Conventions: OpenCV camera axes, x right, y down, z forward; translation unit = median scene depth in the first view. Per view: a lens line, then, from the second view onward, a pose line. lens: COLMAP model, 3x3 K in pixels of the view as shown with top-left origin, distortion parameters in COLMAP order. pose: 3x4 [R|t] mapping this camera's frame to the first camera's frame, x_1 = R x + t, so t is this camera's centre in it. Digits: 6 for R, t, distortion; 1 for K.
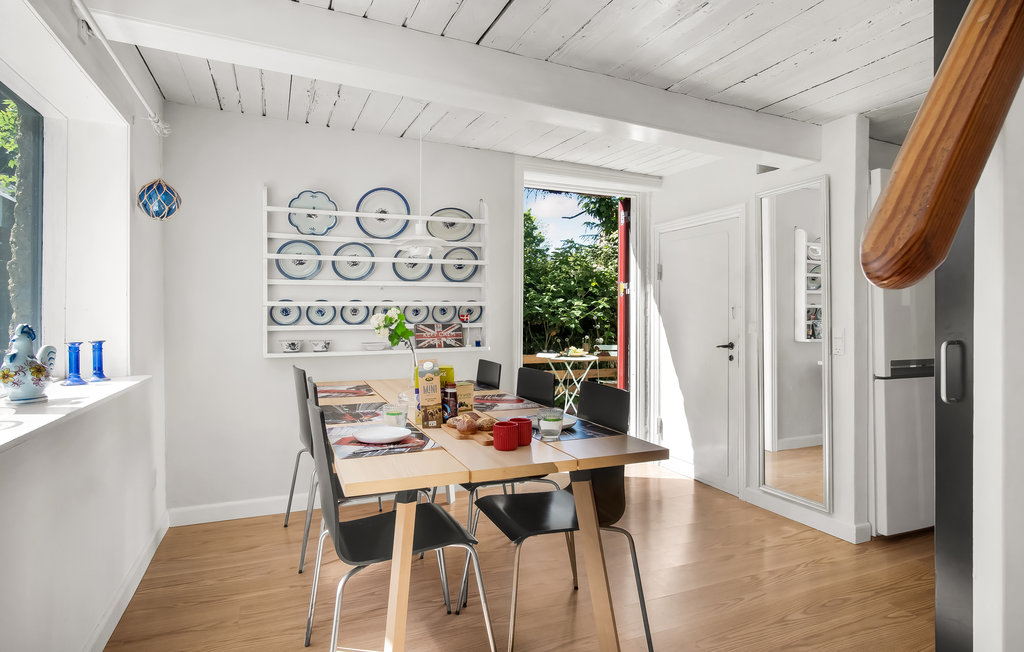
lens RADIAL K [[558.5, 0, 521.2], [0, 558.5, 313.8], [0, 0, 1]] dist [-0.013214, 0.003695]
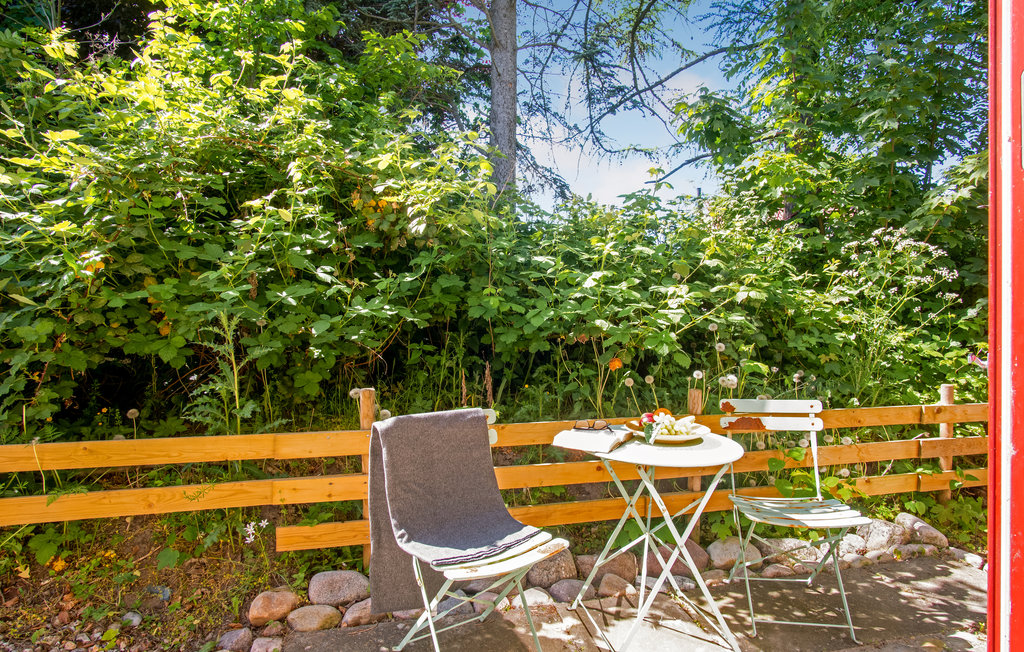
lens RADIAL K [[558.5, 0, 509.9], [0, 558.5, 319.9], [0, 0, 1]] dist [-0.013214, 0.003695]
pose [[0.985039, -0.002834, -0.172306, 0.098960], [0.001788, 0.999979, -0.006223, 0.006978], [0.172320, 0.005822, 0.985024, 1.086487]]
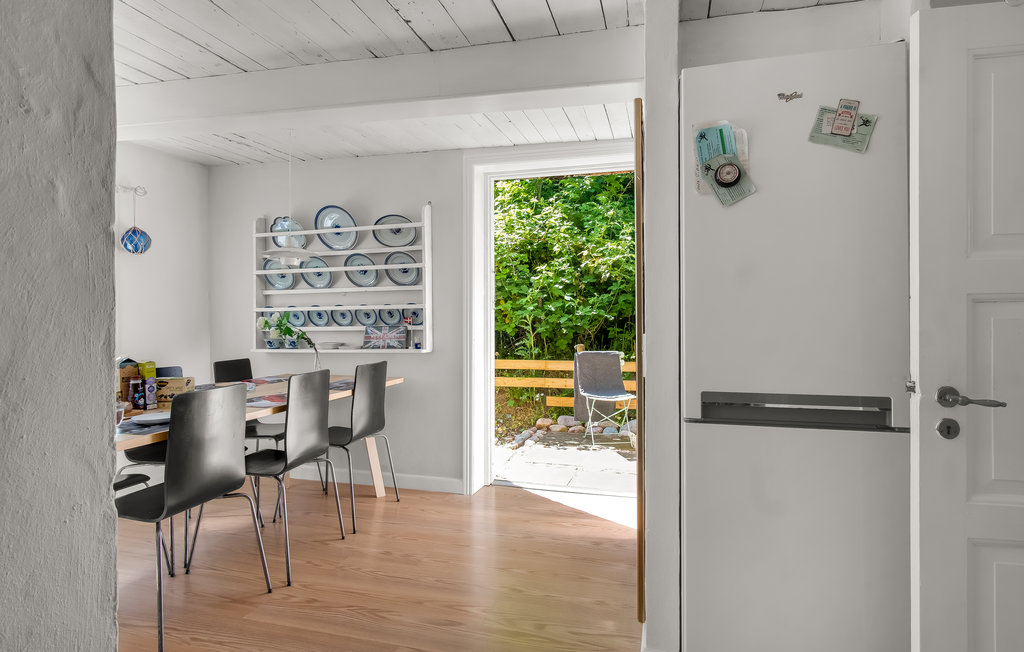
lens RADIAL K [[558.5, 0, 510.8], [0, 558.5, 320.3], [0, 0, 1]] dist [-0.013214, 0.003695]
pose [[0.772641, -0.001774, -0.634841, 0.691767], [0.006738, 0.999963, 0.005405, 0.002765], [0.634807, -0.008453, 0.772624, 0.327809]]
